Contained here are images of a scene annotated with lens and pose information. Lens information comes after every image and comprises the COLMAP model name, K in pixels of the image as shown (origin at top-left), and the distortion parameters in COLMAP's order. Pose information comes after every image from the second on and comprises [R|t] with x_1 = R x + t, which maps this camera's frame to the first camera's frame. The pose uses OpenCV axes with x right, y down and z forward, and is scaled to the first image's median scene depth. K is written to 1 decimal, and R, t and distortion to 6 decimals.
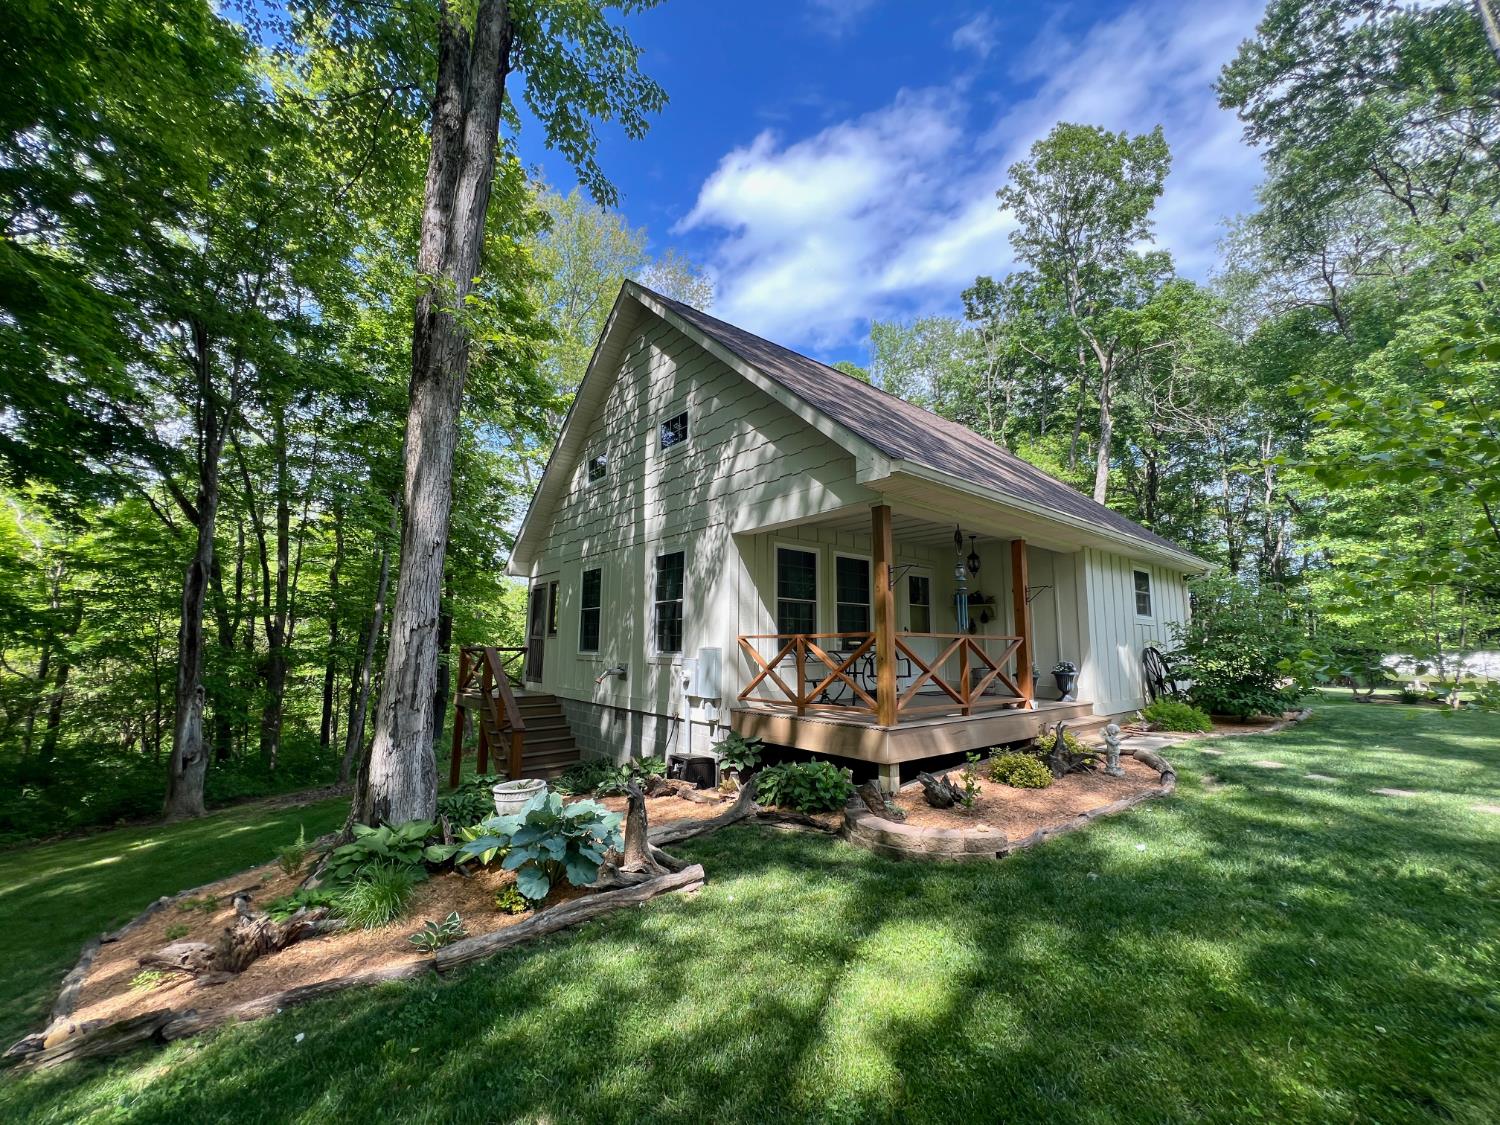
lens RADIAL K [[606.2, 0, 738.7], [0, 606.2, 577.0], [0, 0, 1]] dist [0.000899, -0.000550]
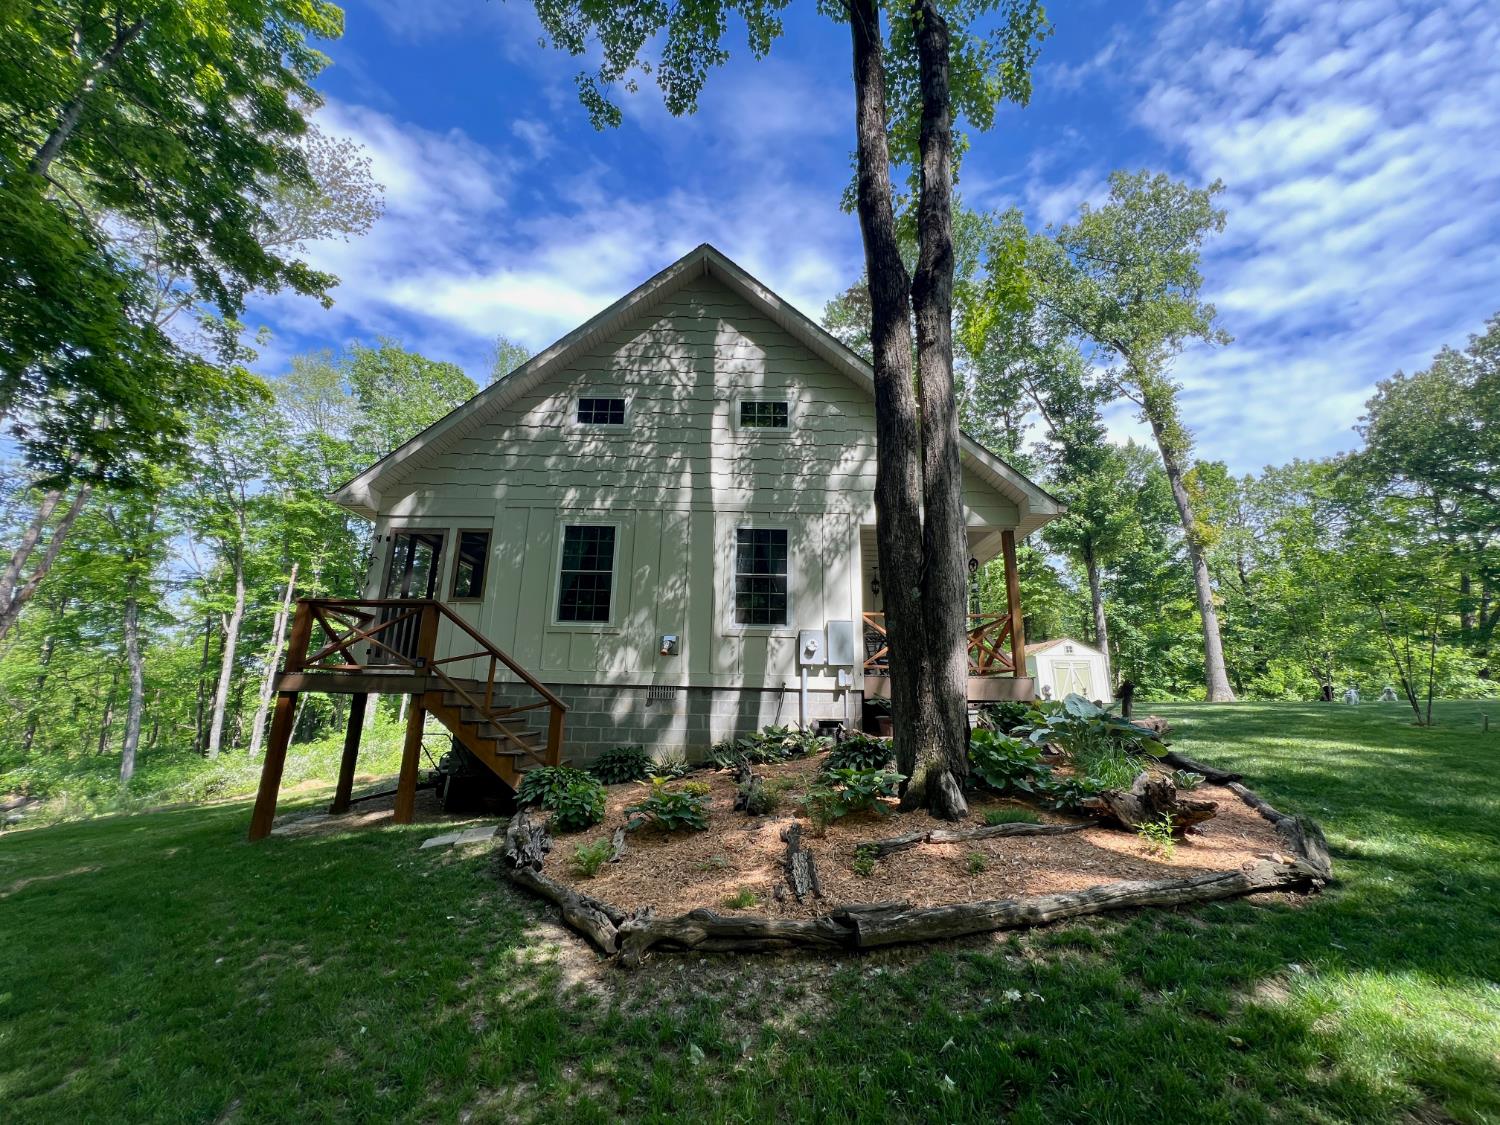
lens RADIAL K [[606.2, 0, 747.1], [0, 606.2, 559.5], [0, 0, 1]] dist [0.000899, -0.000550]
pose [[0.644337, 0.193274, 0.739916, -0.833639], [-0.103824, 0.980687, -0.165753, 0.175667], [-0.757661, 0.029980, 0.651959, 0.344593]]
